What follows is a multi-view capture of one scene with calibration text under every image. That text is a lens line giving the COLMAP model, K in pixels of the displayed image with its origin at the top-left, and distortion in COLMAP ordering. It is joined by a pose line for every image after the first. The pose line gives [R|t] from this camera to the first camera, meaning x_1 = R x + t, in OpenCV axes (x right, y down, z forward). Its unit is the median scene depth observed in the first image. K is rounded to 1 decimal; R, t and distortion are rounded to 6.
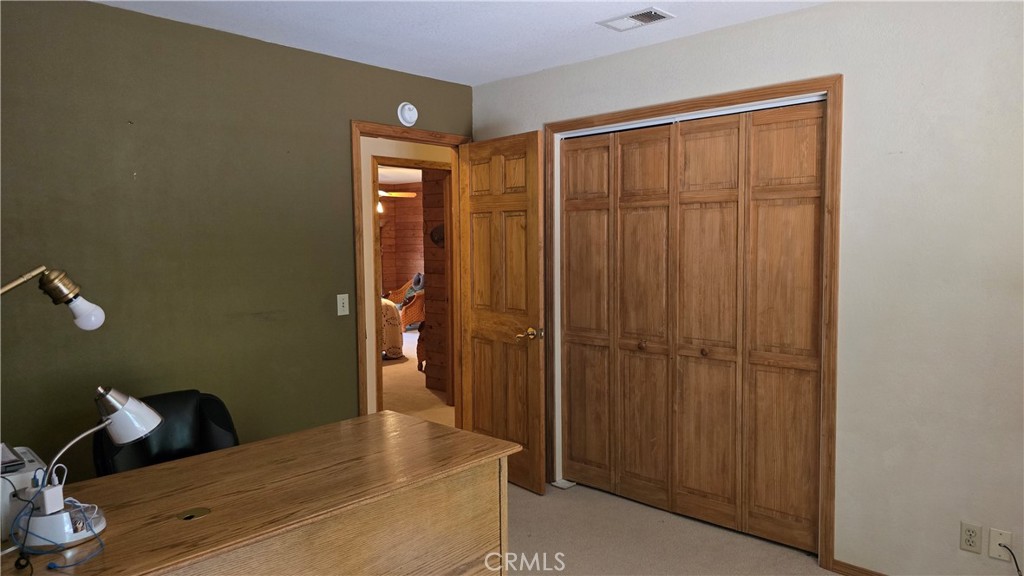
lens RADIAL K [[691.2, 0, 512.0], [0, 691.2, 287.4], [0, 0, 1]] dist [0.051189, -0.048273]
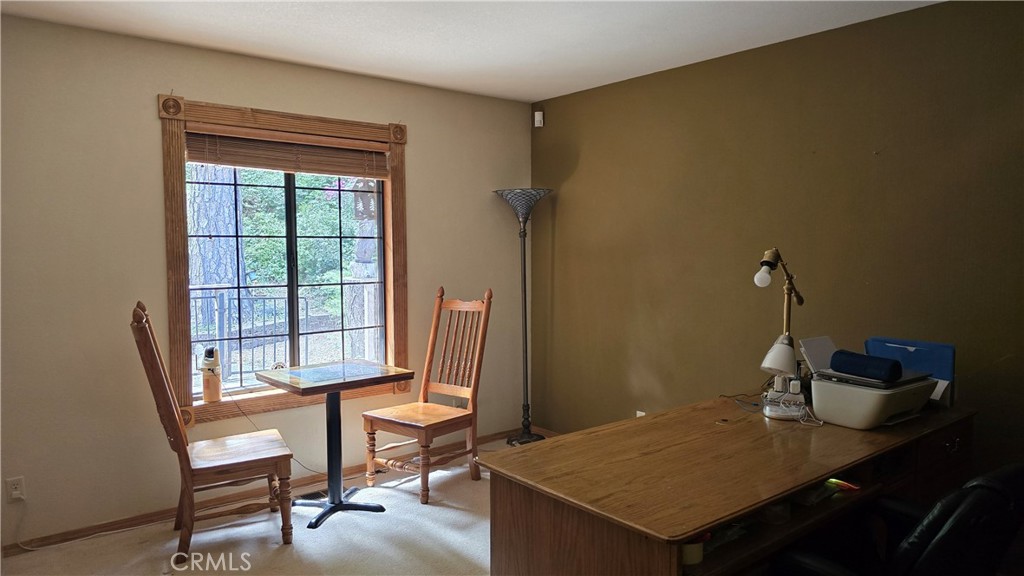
lens RADIAL K [[691.2, 0, 511.6], [0, 691.2, 288.7], [0, 0, 1]] dist [0.051189, -0.048273]
pose [[-0.991858, 0.008626, 0.127059, -0.167183], [0.024073, 0.992415, 0.120549, -0.115526], [-0.125056, 0.122626, -0.984542, 2.047714]]
